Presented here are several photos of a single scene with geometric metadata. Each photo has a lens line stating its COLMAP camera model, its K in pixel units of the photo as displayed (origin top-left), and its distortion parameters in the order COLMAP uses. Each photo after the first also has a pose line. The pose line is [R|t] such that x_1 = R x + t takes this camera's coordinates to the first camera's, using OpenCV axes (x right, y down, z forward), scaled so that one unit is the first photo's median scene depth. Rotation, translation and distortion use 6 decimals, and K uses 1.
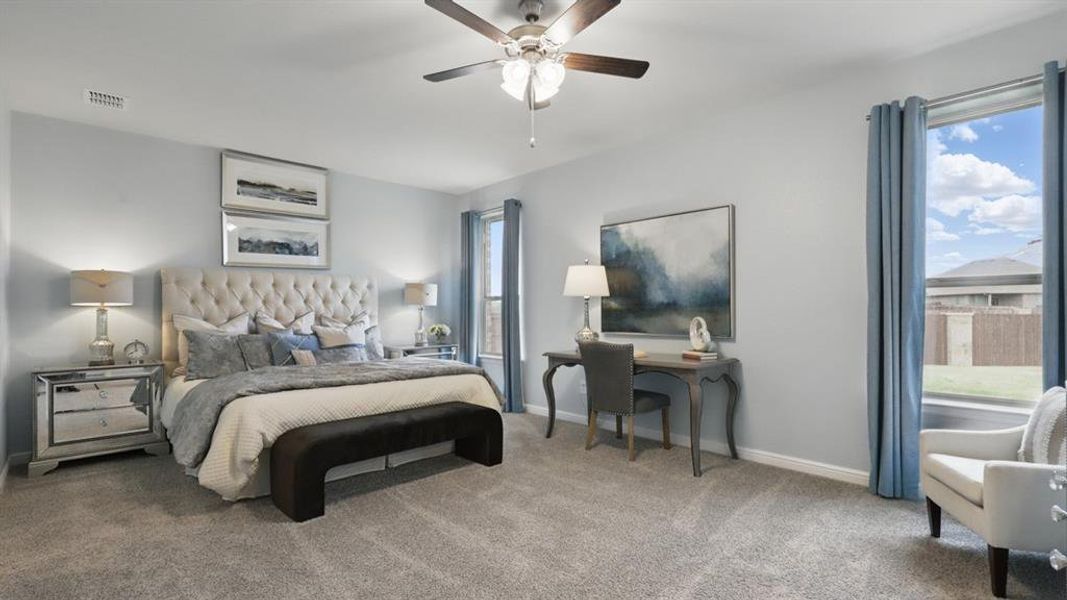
lens RADIAL K [[488.0, 0, 532.7], [0, 488.0, 307.6], [0, 0, 1]] dist [-0.000773, -0.000303]
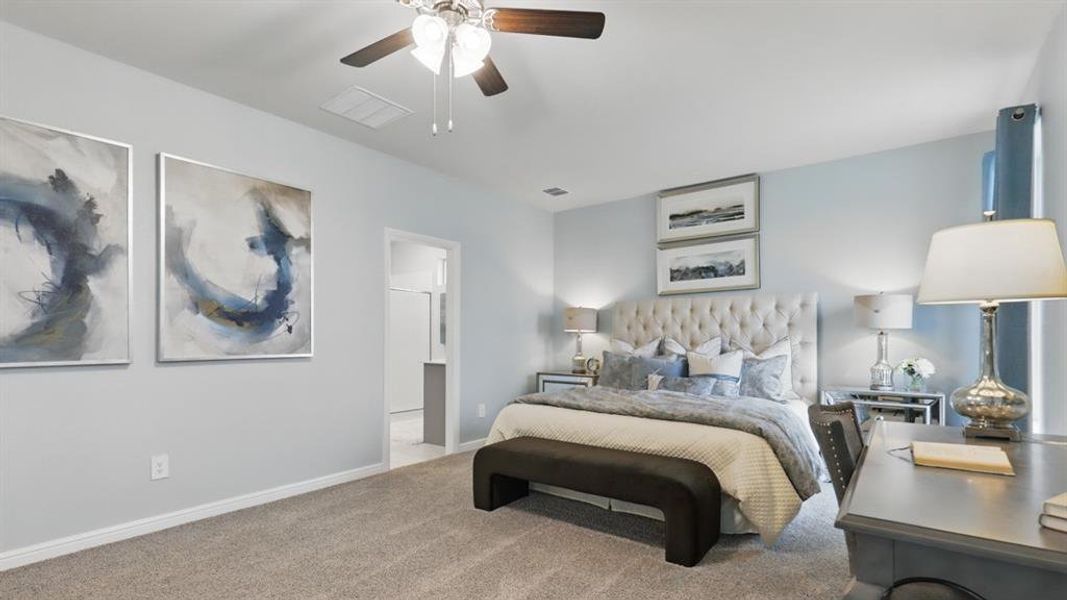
lens RADIAL K [[488.0, 0, 530.3], [0, 488.0, 332.0], [0, 0, 1]] dist [-0.000773, -0.000303]
pose [[0.162858, -0.002864, -0.986645, 0.412366], [0.004838, 0.999986, -0.002104, -0.000677], [0.986638, -0.004430, 0.162870, 0.504774]]
